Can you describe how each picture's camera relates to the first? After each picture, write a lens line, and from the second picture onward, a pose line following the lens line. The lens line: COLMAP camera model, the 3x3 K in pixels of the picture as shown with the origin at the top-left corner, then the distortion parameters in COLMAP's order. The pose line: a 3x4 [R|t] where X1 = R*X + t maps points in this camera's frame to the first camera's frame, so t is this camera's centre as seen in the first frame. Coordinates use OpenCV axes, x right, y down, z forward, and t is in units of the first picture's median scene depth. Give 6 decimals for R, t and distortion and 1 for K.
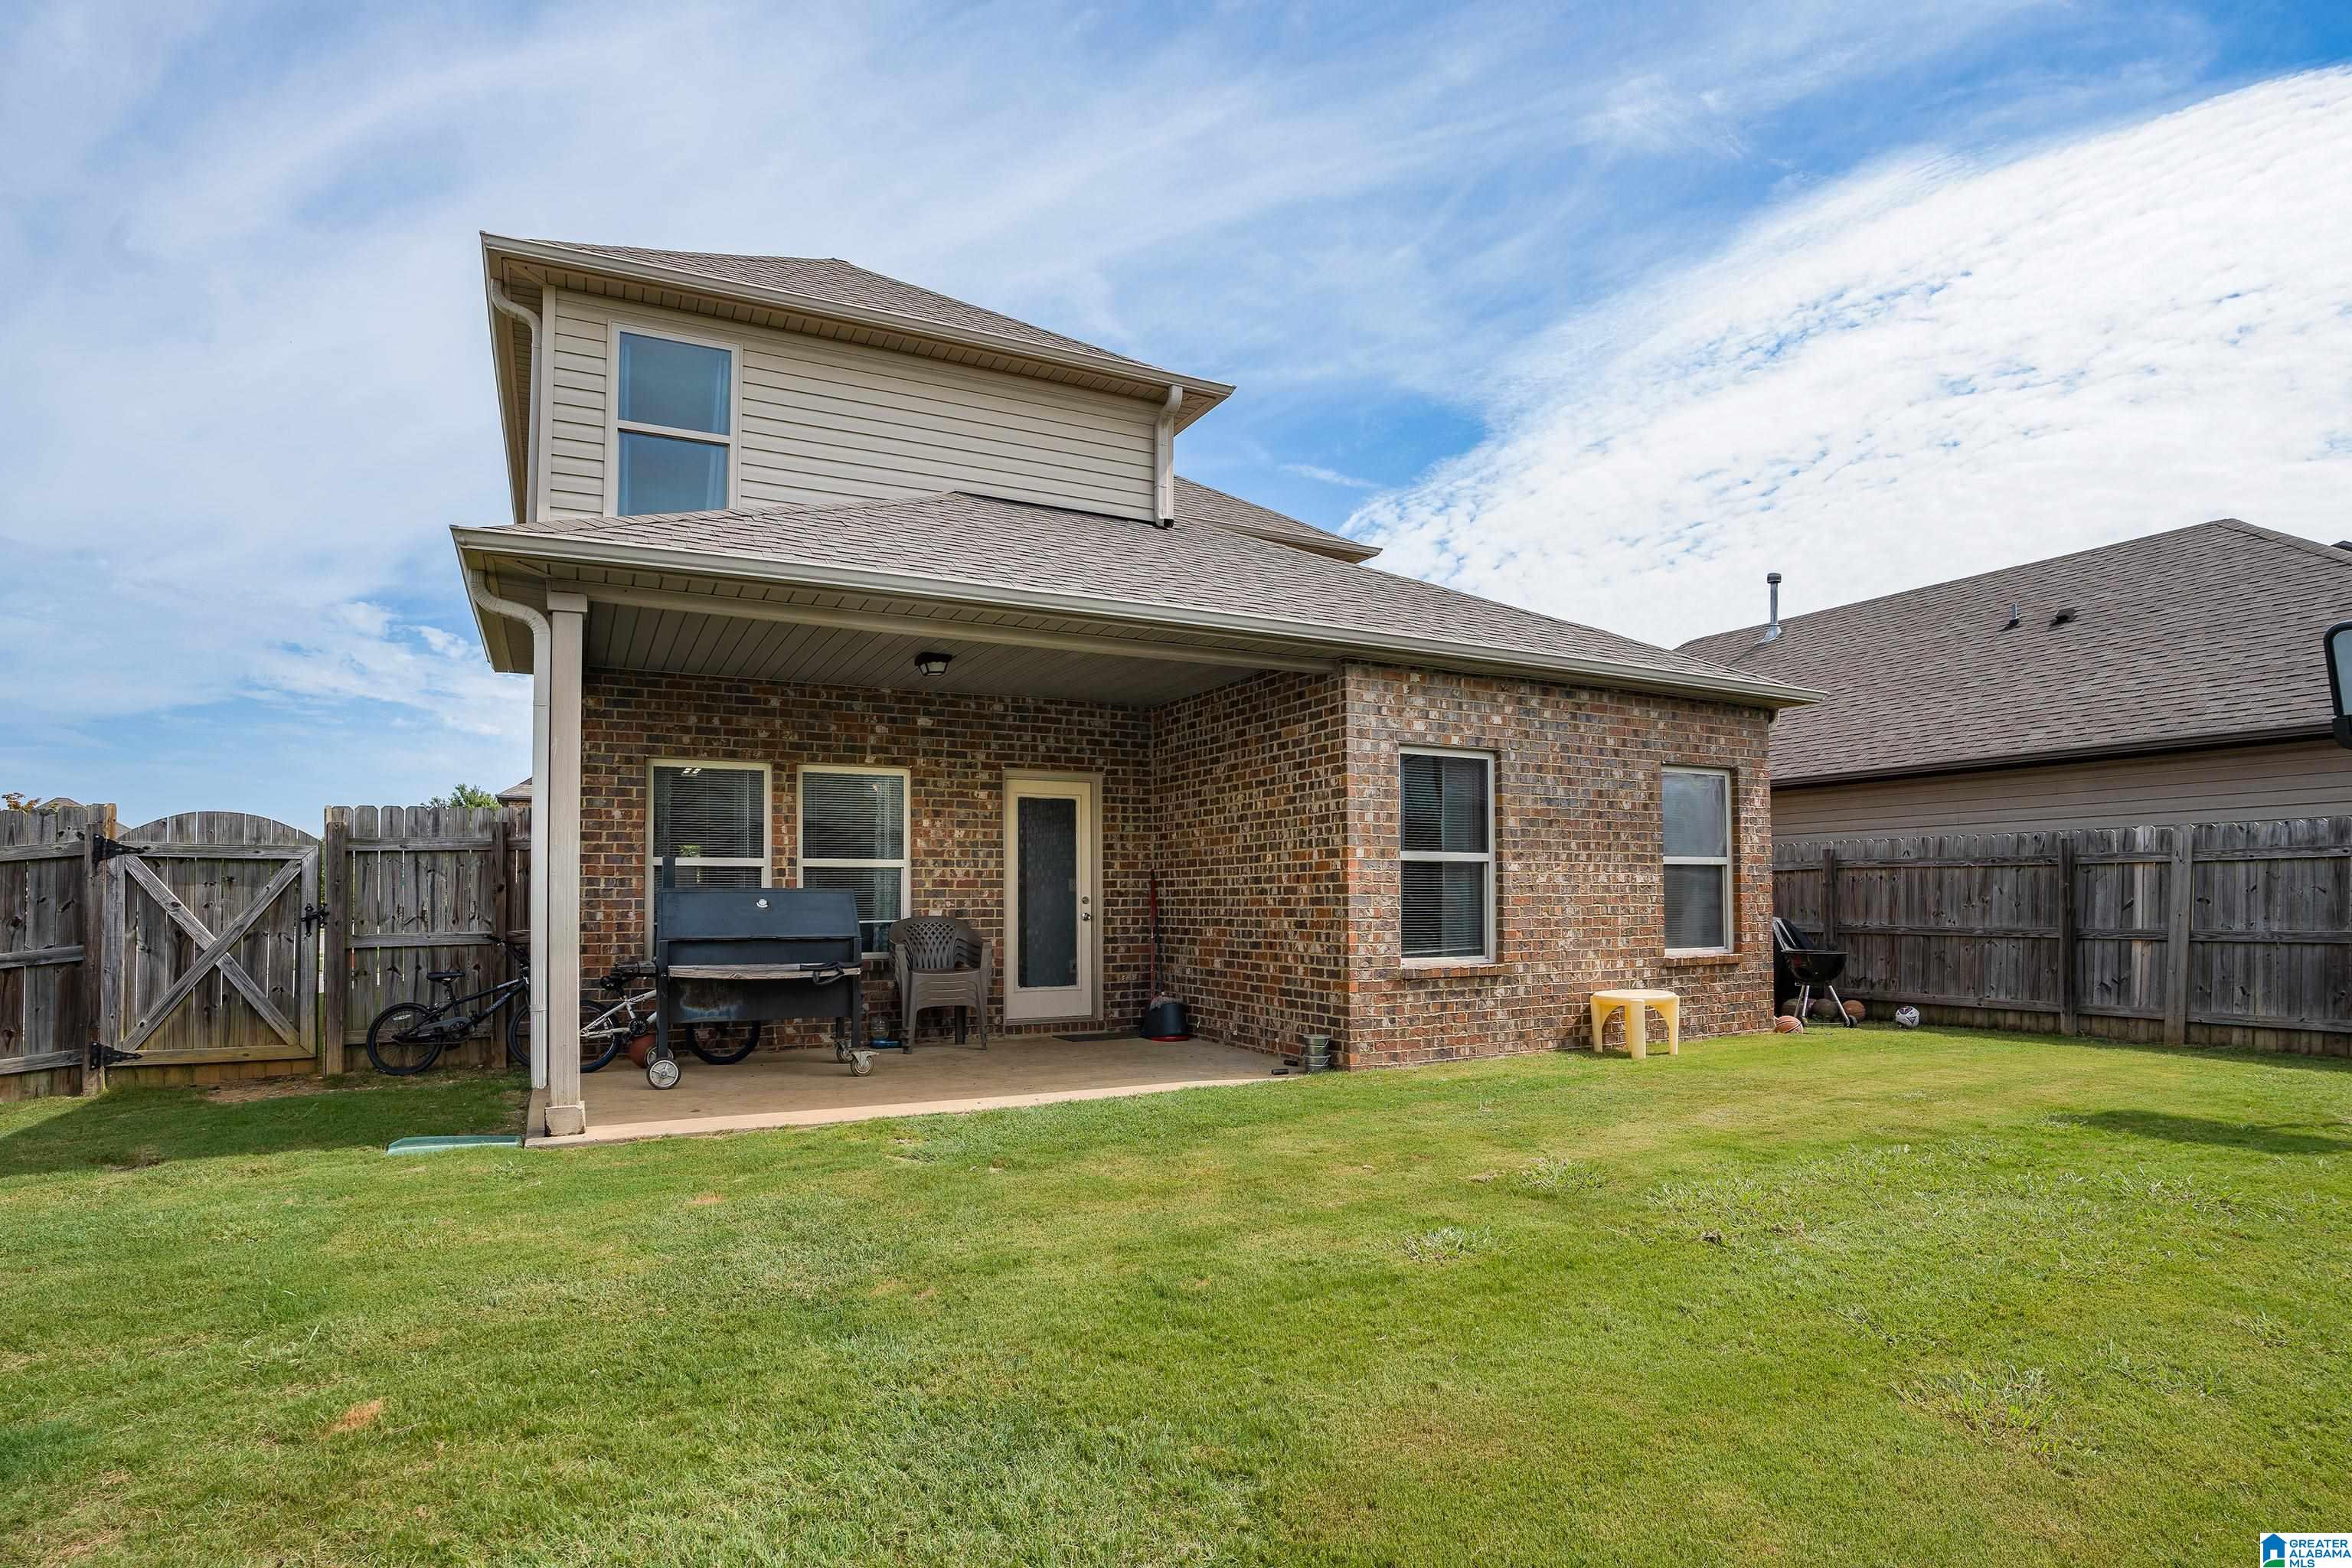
lens RADIAL K [[1248.1, 0, 1184.6], [0, 1248.1, 885.5], [0, 0, 1]] dist [-0.045081, -0.000309]
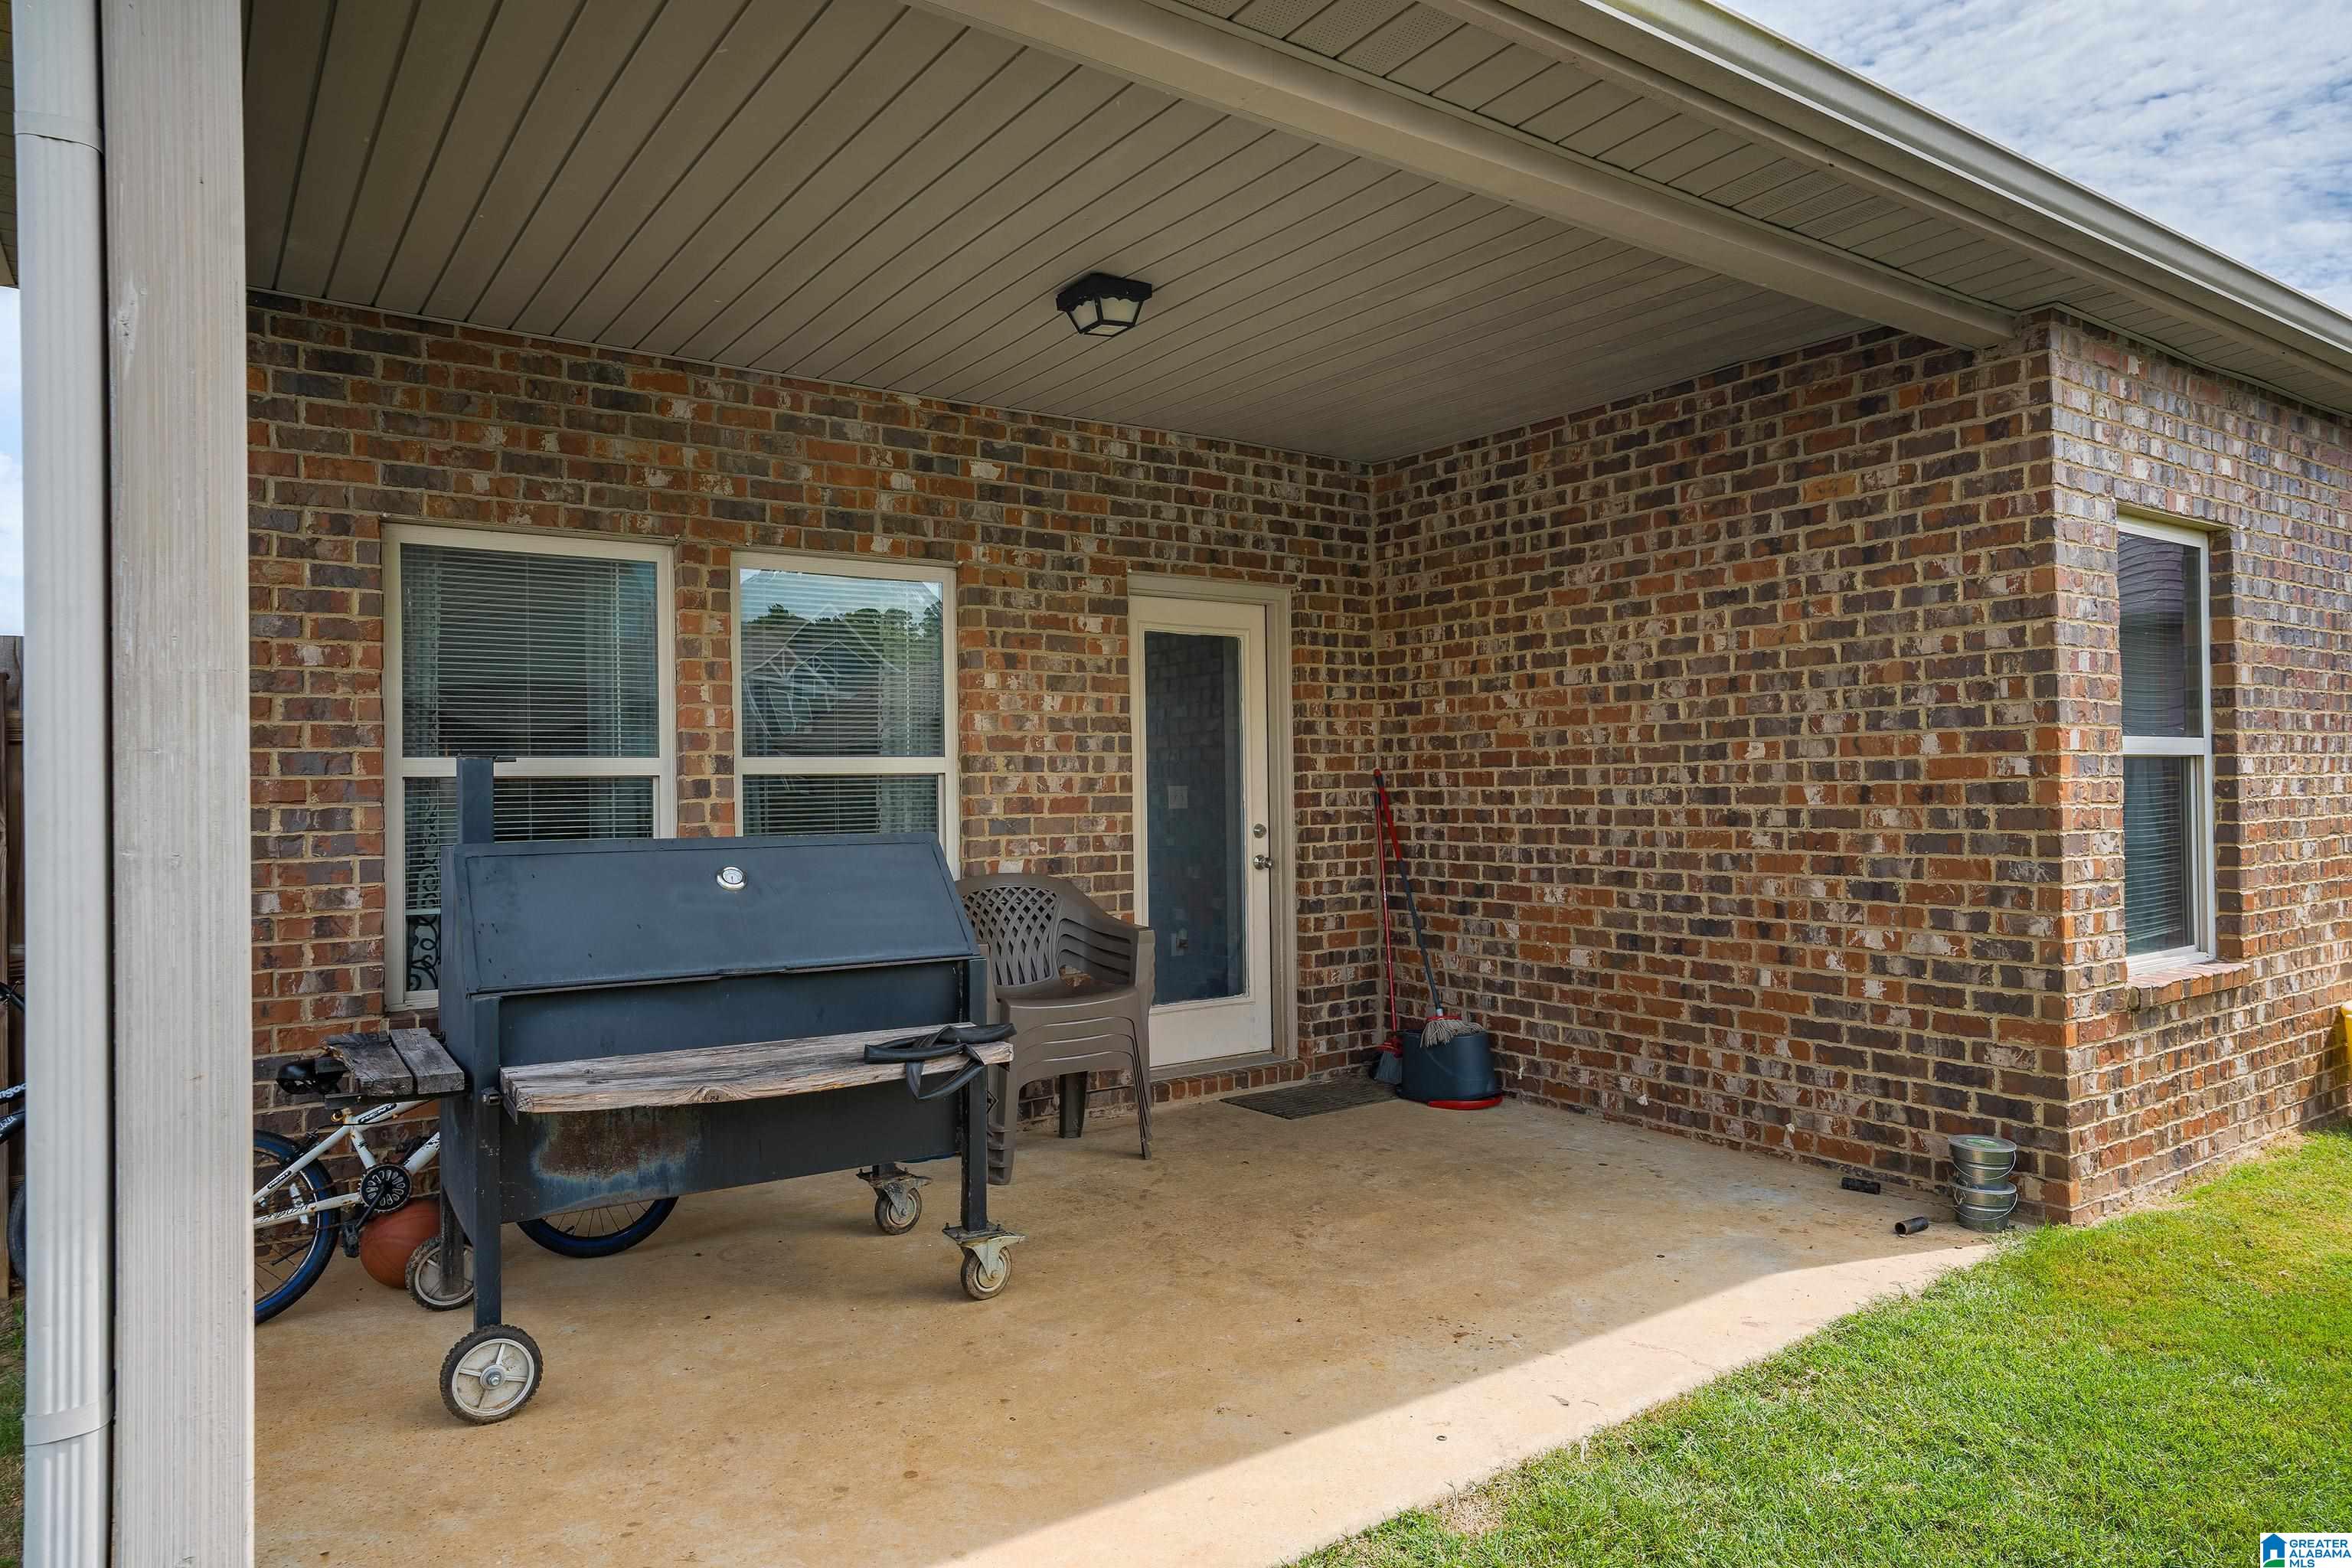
lens RADIAL K [[1480.7, 0, 1176.0], [0, 1480.7, 784.0], [0, 0, 1]] dist [-0.029934, 0.046903]
pose [[0.990694, -0.009760, 0.135755, -0.220694], [0.008614, 0.999922, 0.009027, -0.015145], [-0.135832, -0.007774, 0.990701, 0.434370]]
